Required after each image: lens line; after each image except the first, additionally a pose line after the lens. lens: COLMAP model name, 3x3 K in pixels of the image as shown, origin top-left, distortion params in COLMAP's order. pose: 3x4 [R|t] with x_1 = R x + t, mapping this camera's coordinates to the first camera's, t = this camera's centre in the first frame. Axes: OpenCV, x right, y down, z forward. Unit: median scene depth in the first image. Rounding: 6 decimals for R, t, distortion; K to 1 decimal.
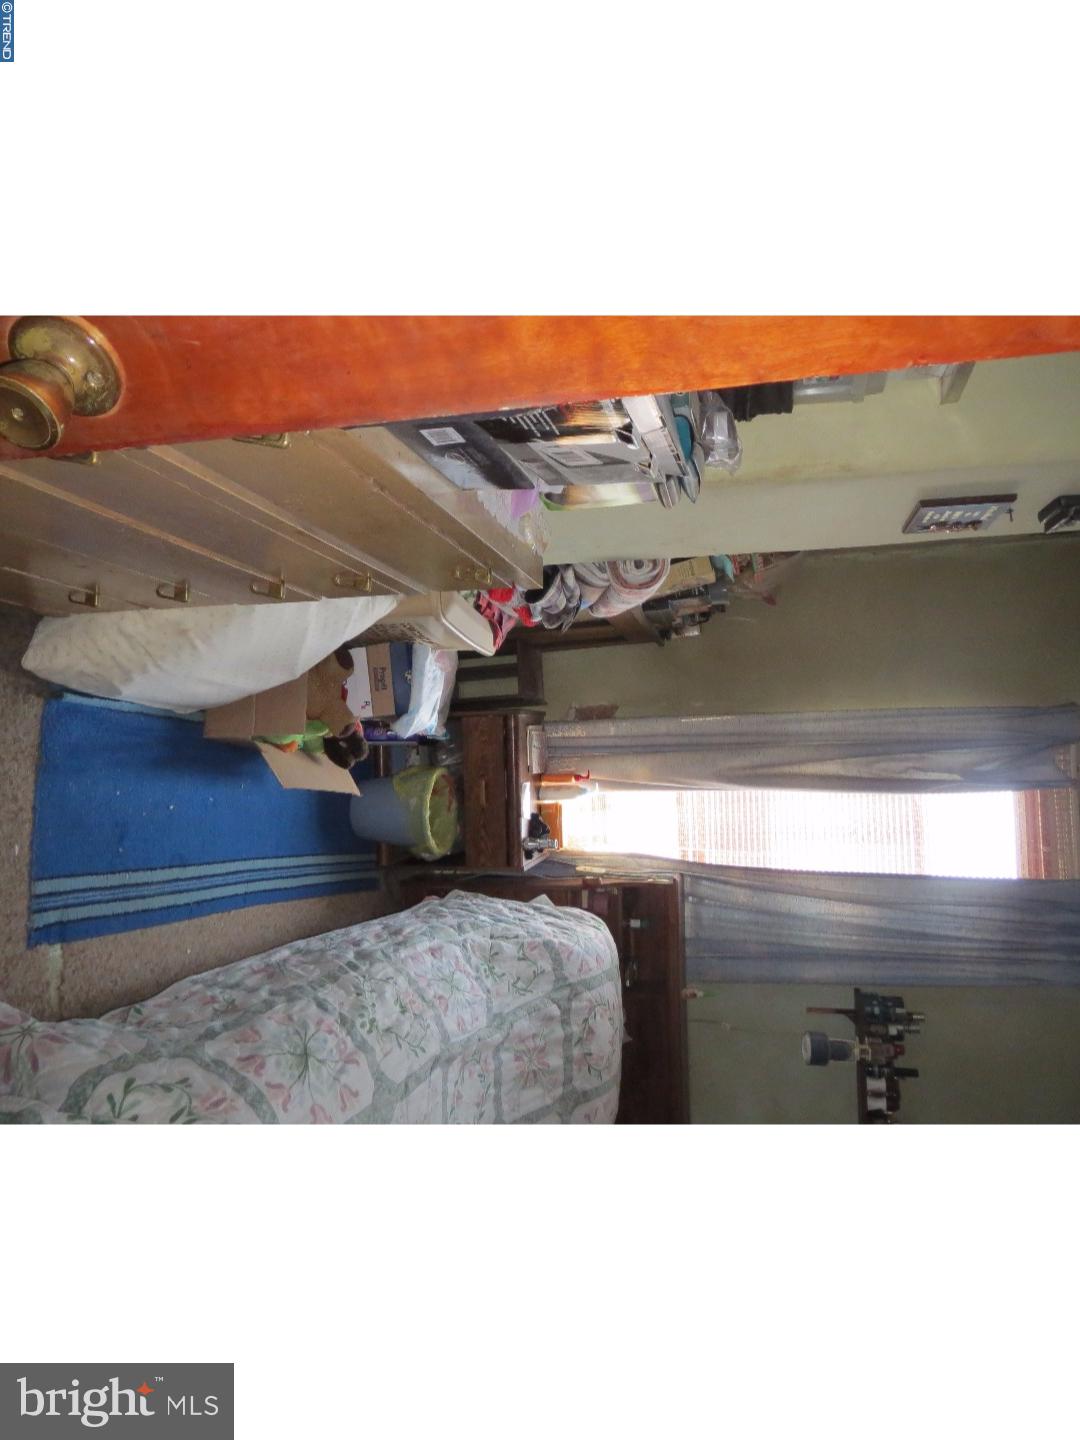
lens RADIAL K [[922.3, 0, 559.3], [0, 922.3, 716.7], [0, 0, 1]] dist [-0.000008, -0.000547]
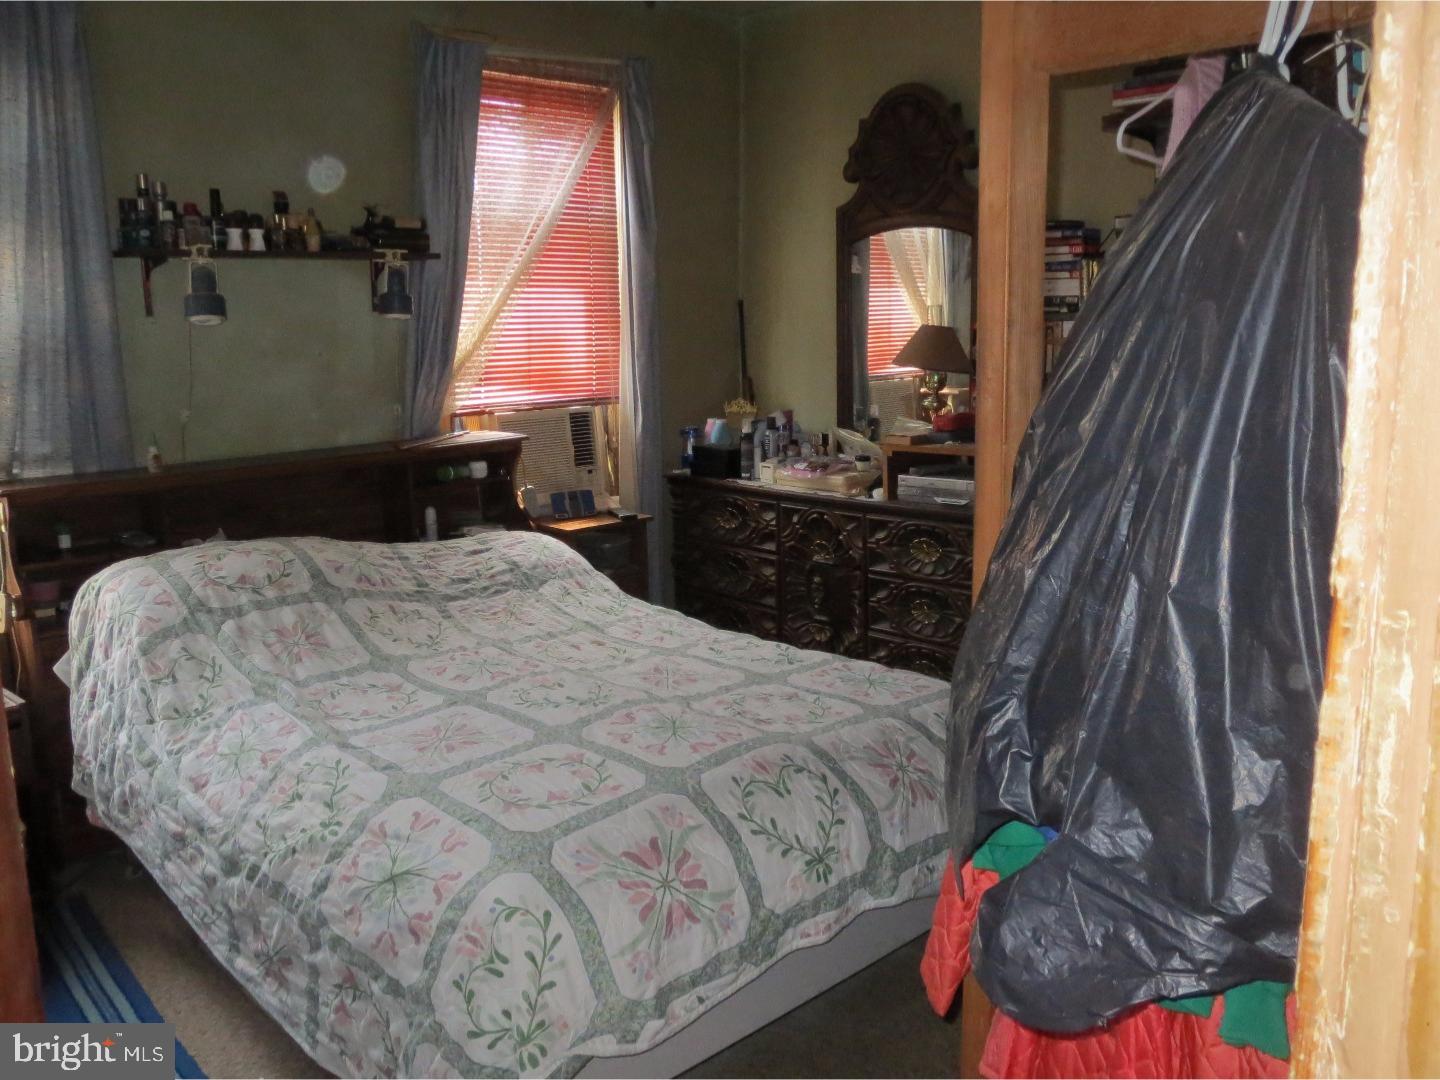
lens RADIAL K [[936.0, 0, 720.0], [0, 936.0, 540.0], [0, 0, 1]] dist [0.060179, -0.000272]
pose [[-0.158457, -0.987256, 0.014767, -0.009085], [0.750696, -0.110747, 0.651299, 0.085751], [-0.641363, 0.114288, 0.758677, 0.051052]]
